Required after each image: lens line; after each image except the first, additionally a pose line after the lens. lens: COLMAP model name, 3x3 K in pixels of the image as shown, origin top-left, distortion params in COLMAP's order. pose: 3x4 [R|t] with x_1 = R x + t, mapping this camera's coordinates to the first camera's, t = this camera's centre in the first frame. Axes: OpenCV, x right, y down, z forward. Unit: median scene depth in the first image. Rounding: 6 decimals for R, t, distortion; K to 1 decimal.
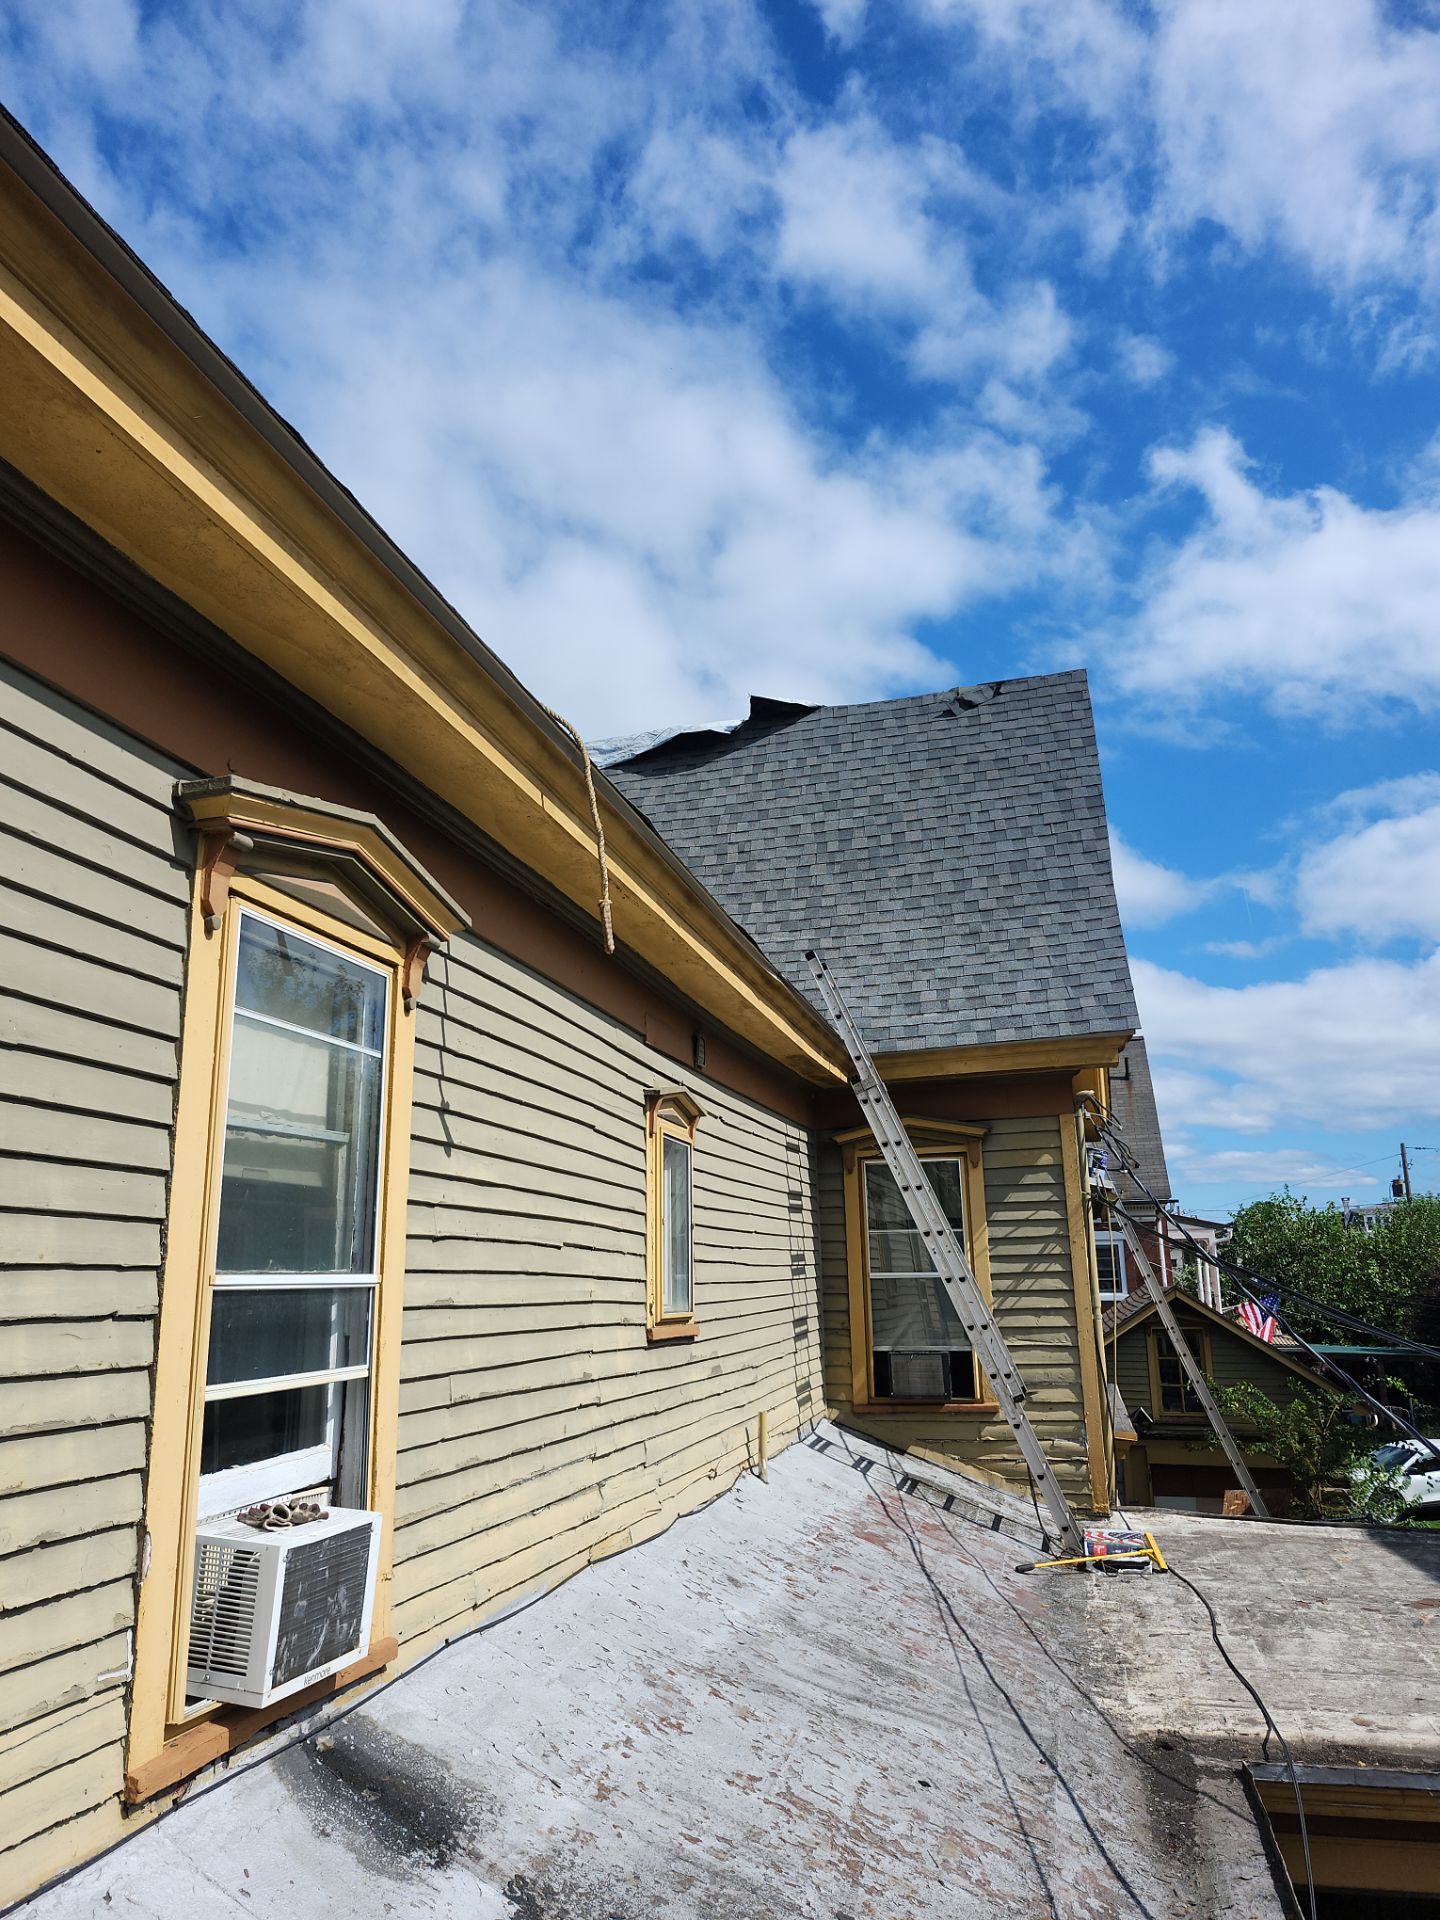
lens RADIAL K [[1332.5, 0, 730.1], [0, 1332.5, 967.9], [0, 0, 1]] dist [0.086388, -0.102090]
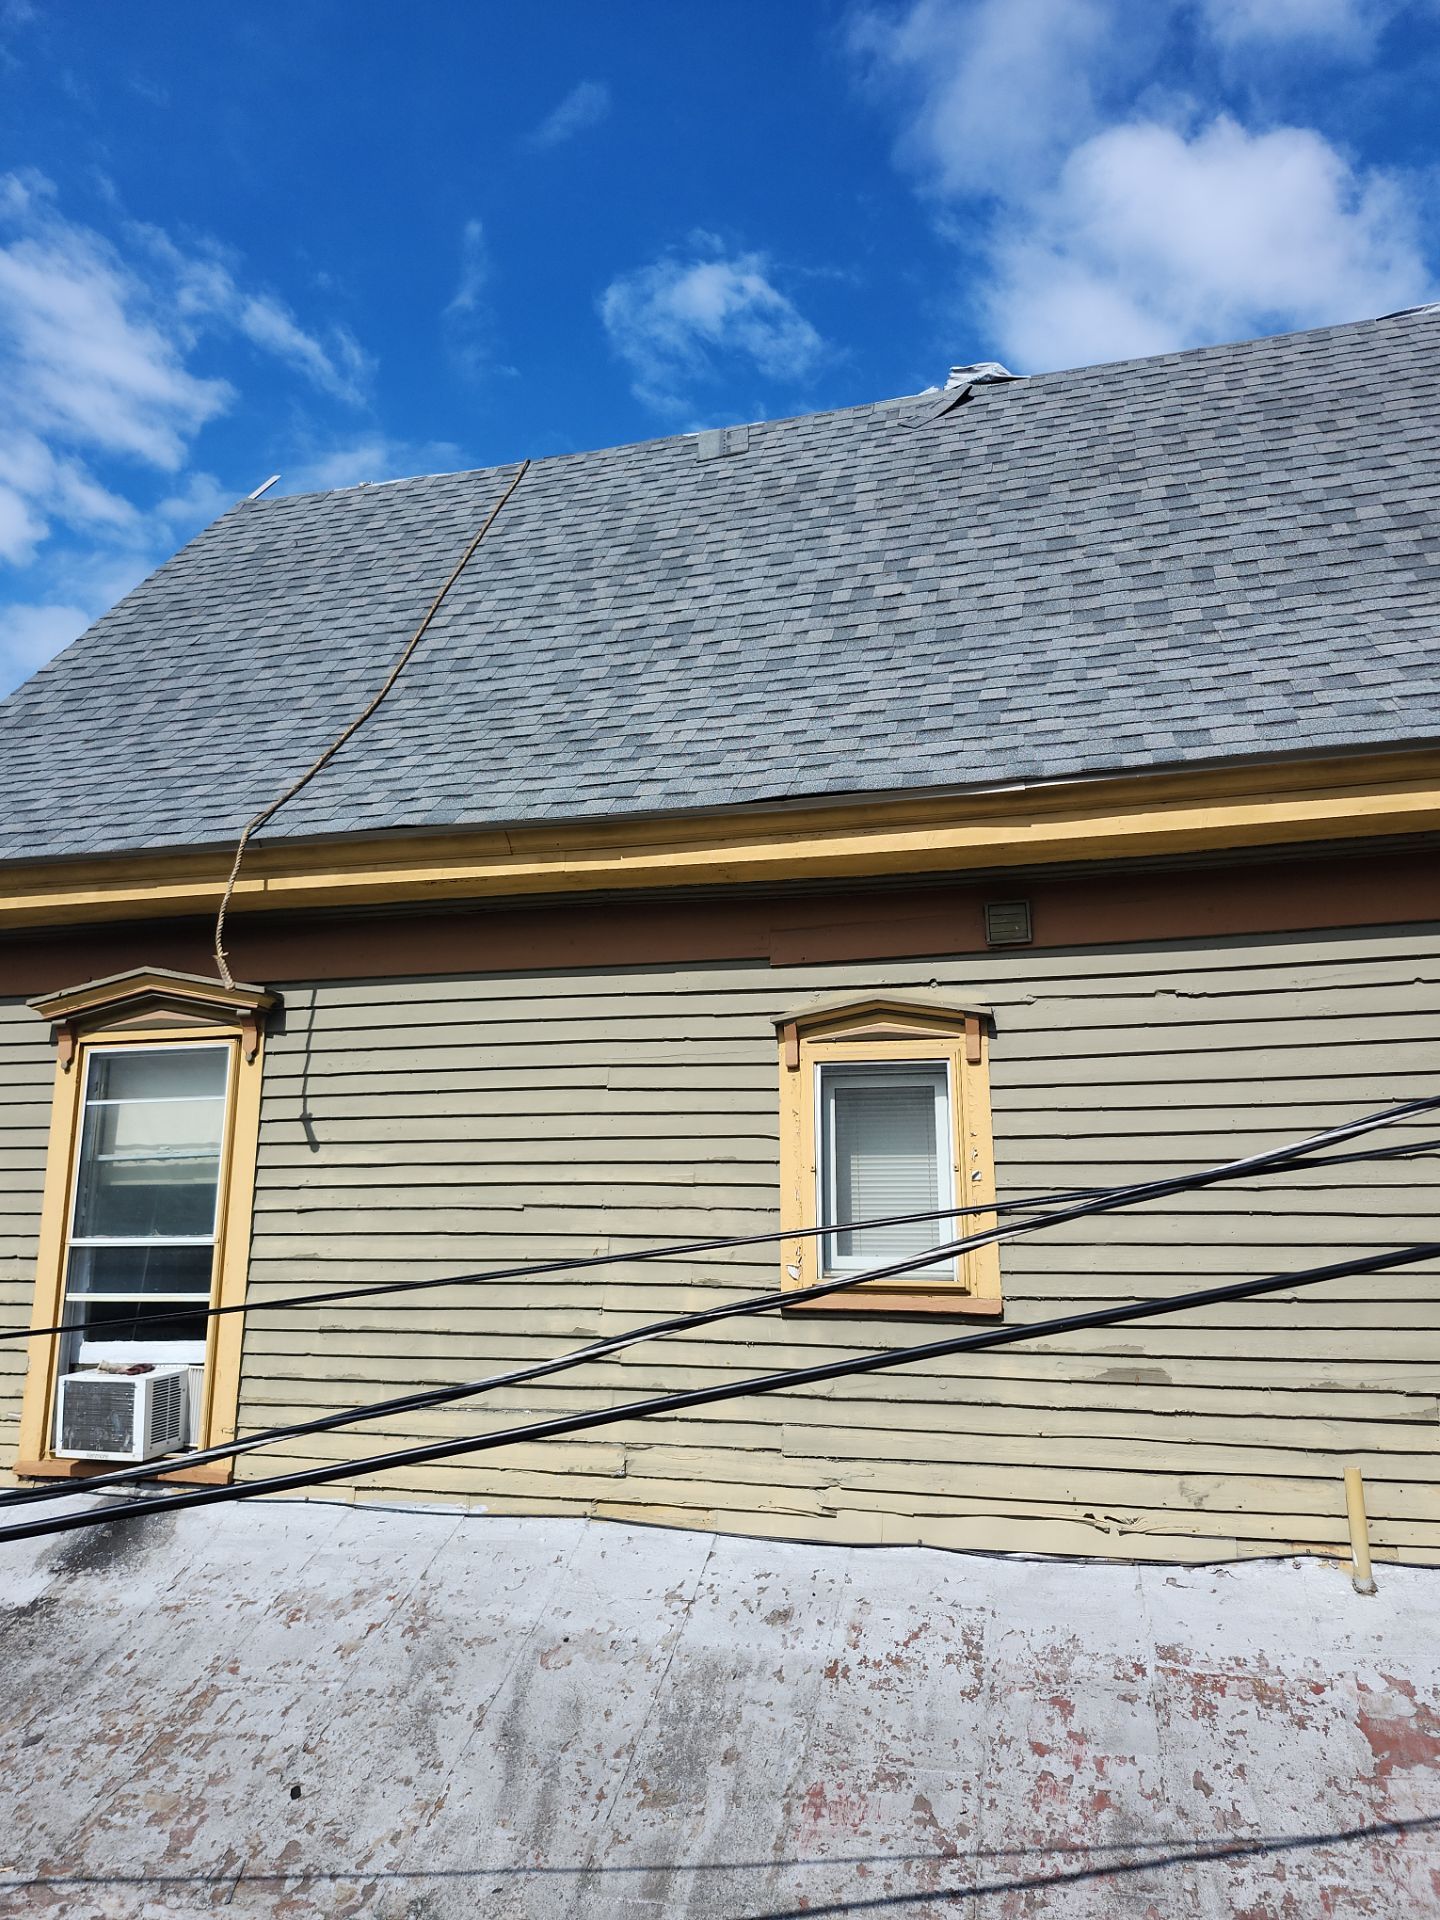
lens RADIAL K [[1438.9, 0, 758.1], [0, 1438.9, 959.8], [0, 0, 1]] dist [0.062657, -0.037059]
pose [[-0.055218, -0.190806, -0.980074, 1.401436], [0.224148, 0.954149, -0.198387, 0.389621], [0.972989, -0.230636, -0.009917, 1.674196]]
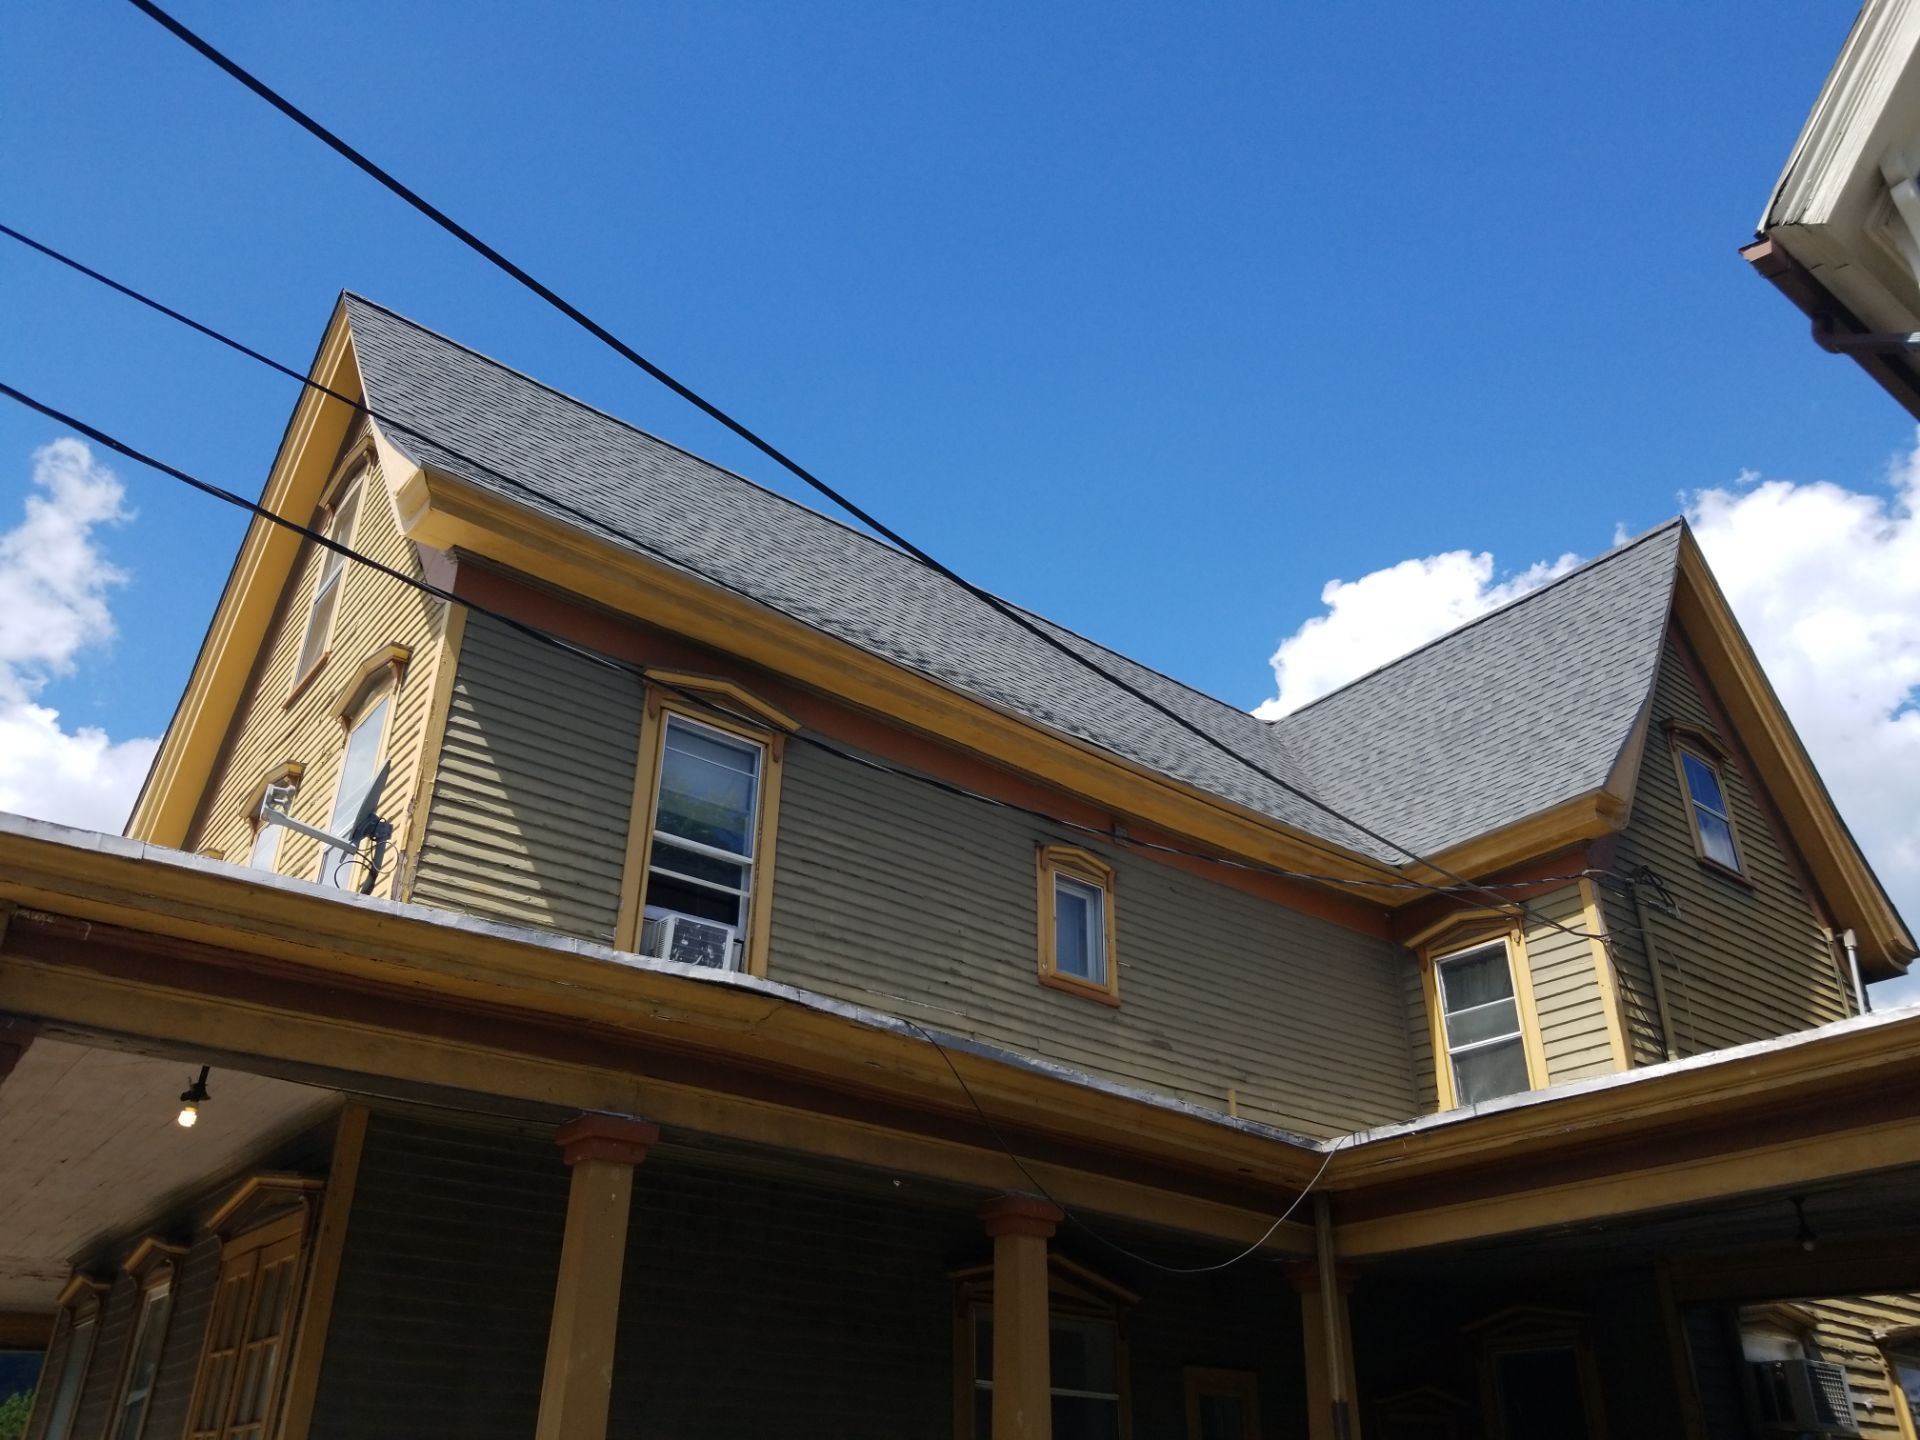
lens RADIAL K [[1495.7, 0, 936.3], [0, 1495.7, 696.2], [0, 0, 1]] dist [0.065579, -0.098727]
pose [[0.782507, -0.266066, -0.562931, 1.557881], [0.103301, 0.947048, -0.304022, 0.783900], [0.614013, 0.179748, 0.768556, -0.890594]]
